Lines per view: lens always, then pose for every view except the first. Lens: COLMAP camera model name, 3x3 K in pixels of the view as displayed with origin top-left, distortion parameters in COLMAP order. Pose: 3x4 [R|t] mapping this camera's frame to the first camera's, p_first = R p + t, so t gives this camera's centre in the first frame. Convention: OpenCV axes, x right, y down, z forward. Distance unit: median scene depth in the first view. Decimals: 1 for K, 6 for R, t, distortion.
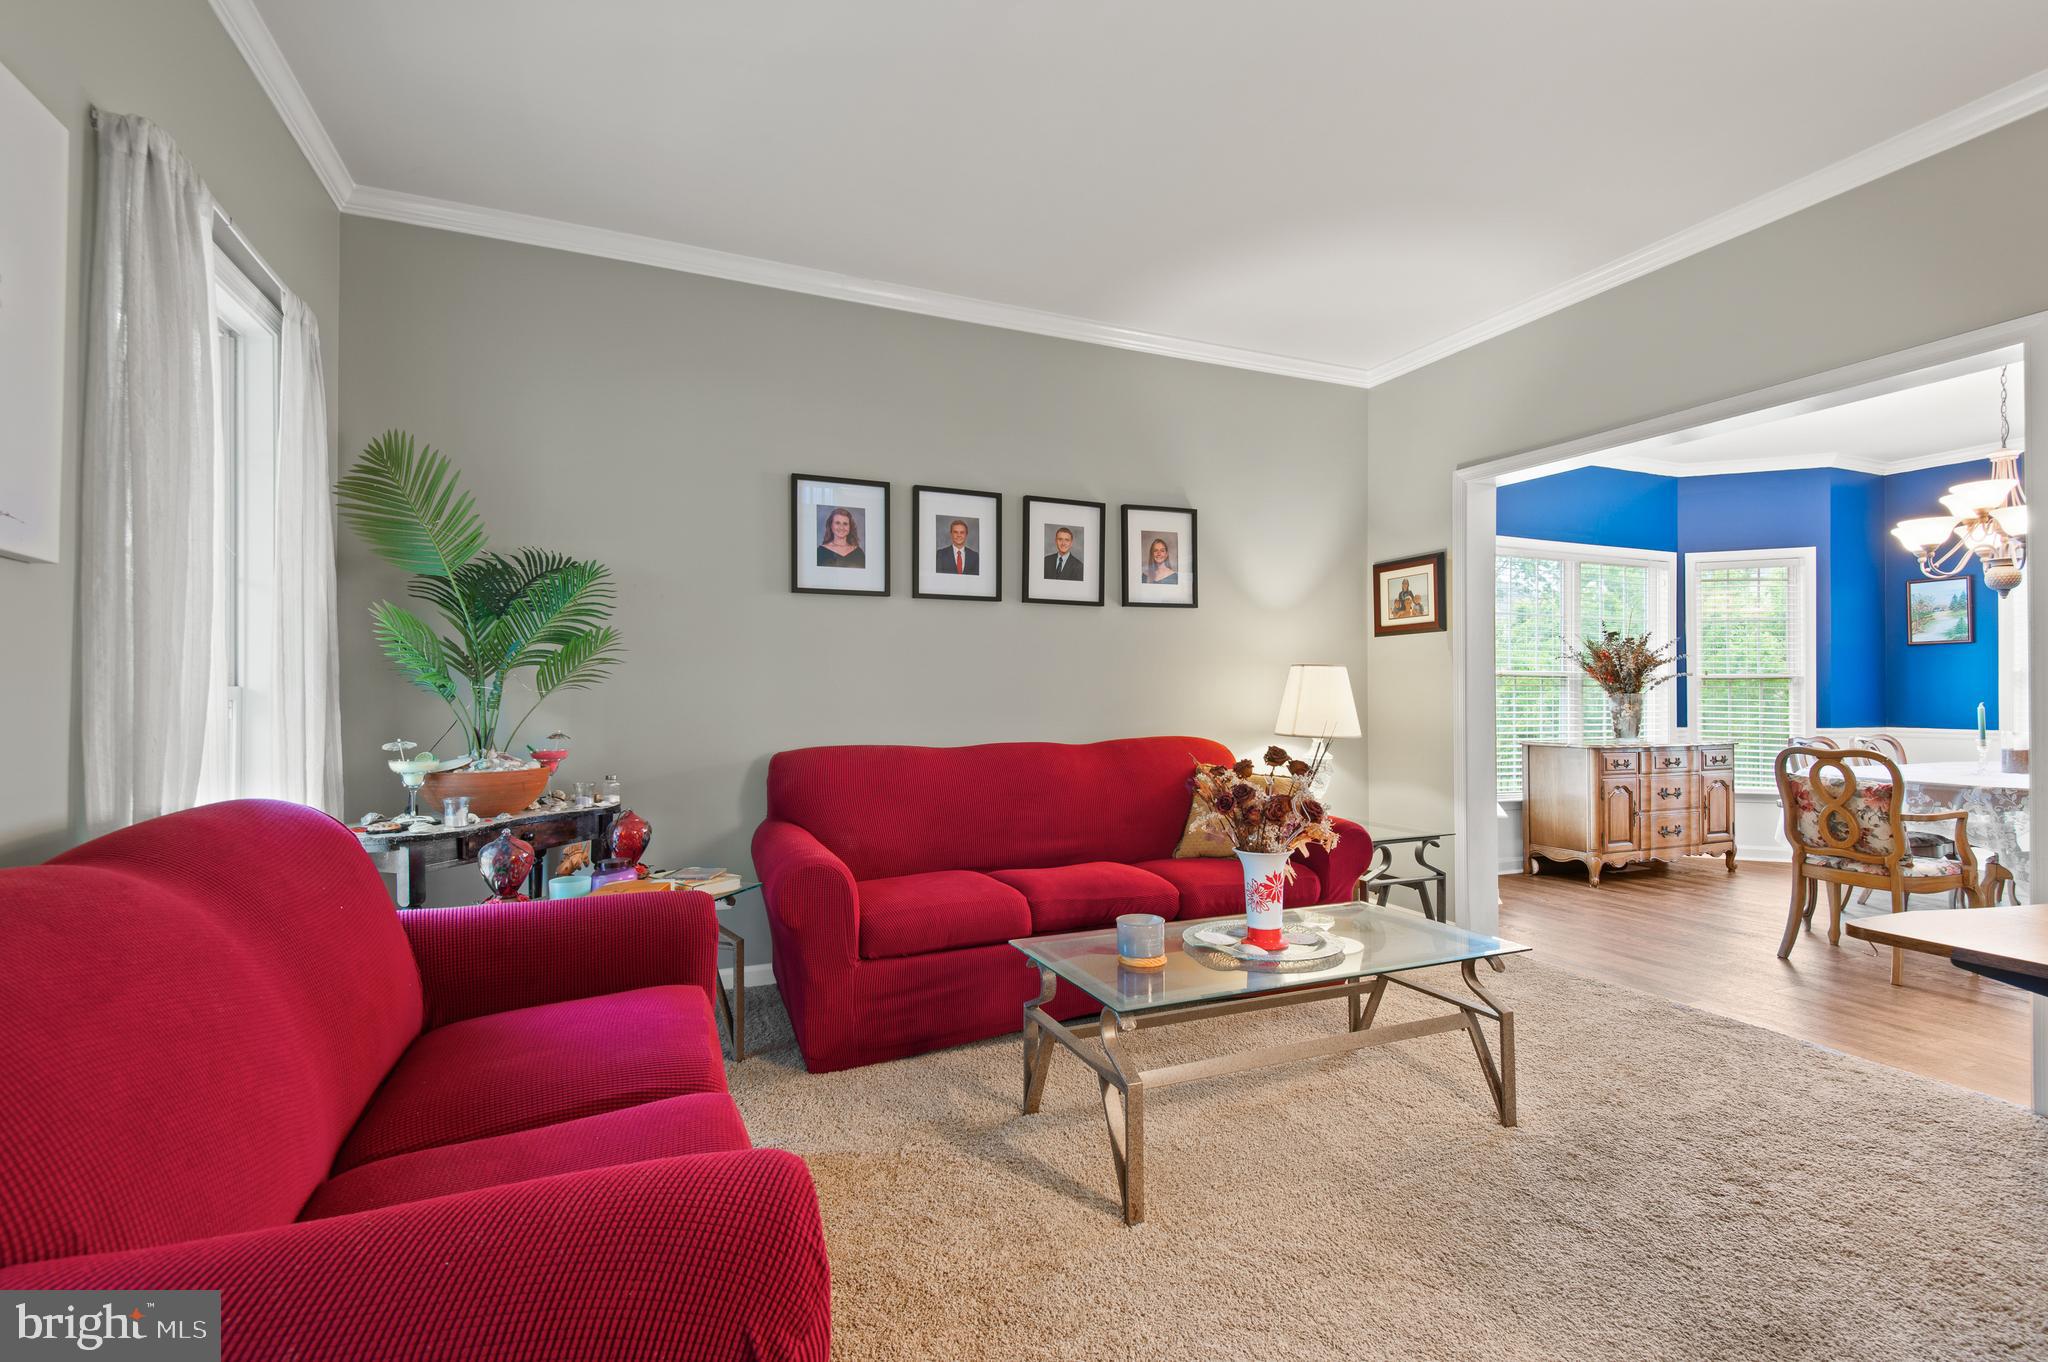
lens RADIAL K [[935.7, 0, 1036.8], [0, 935.7, 685.7], [0, 0, 1]] dist [0.032544, -0.019088]
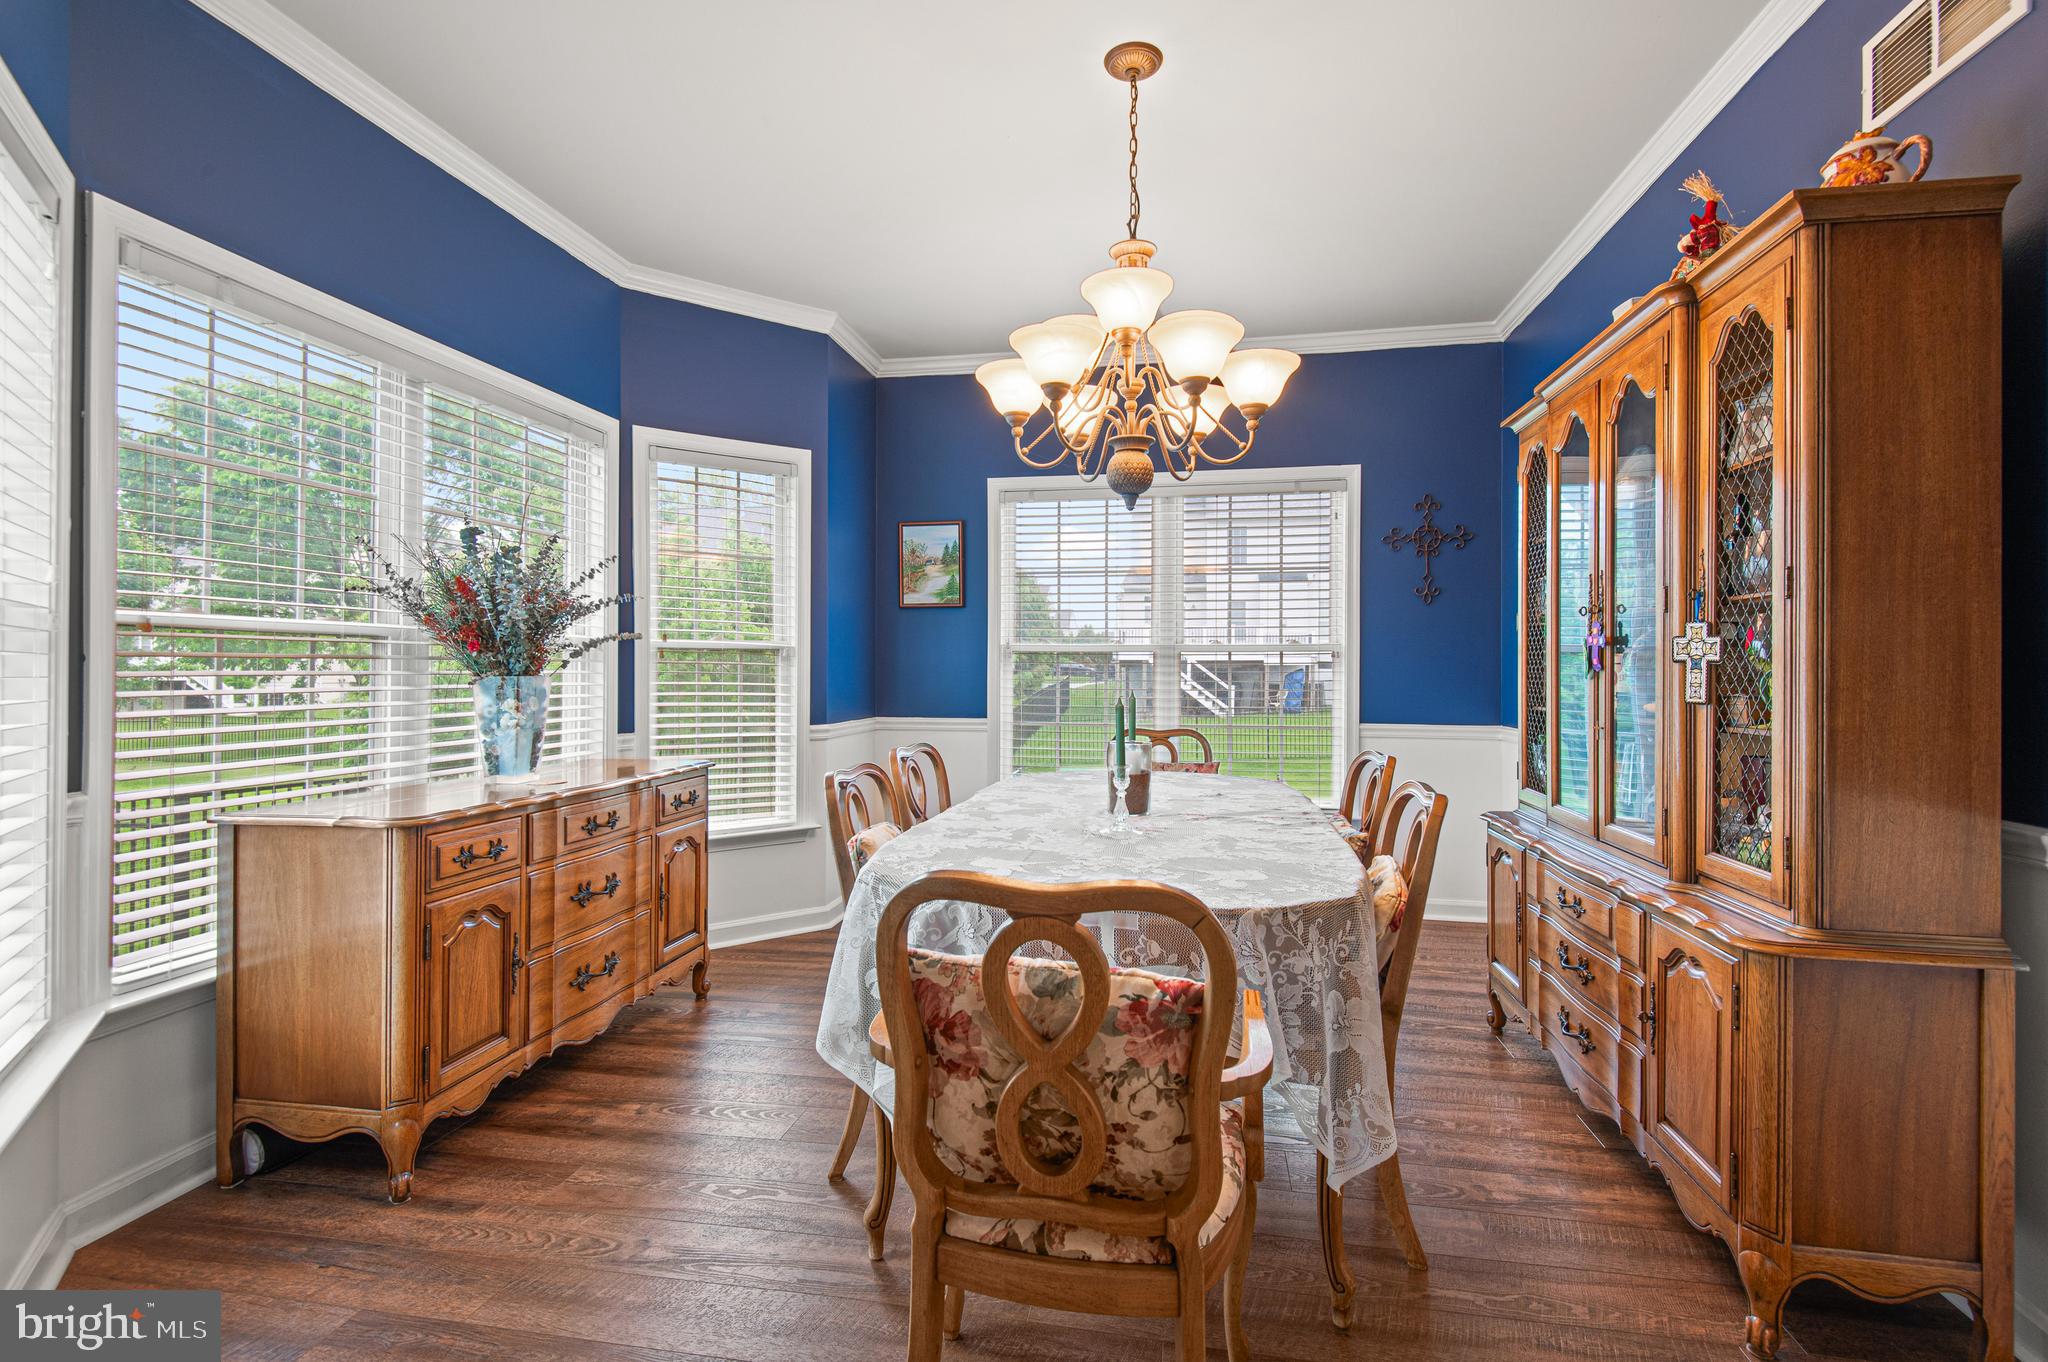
lens RADIAL K [[931.6, 0, 1032.3], [0, 931.6, 660.5], [0, 0, 1]] dist [0.032307, -0.019991]
pose [[0.545062, 0.006341, 0.838372, 0.389150], [-0.007986, 0.999965, -0.002372, -0.000107], [-0.838358, -0.005403, 0.545094, 0.555186]]
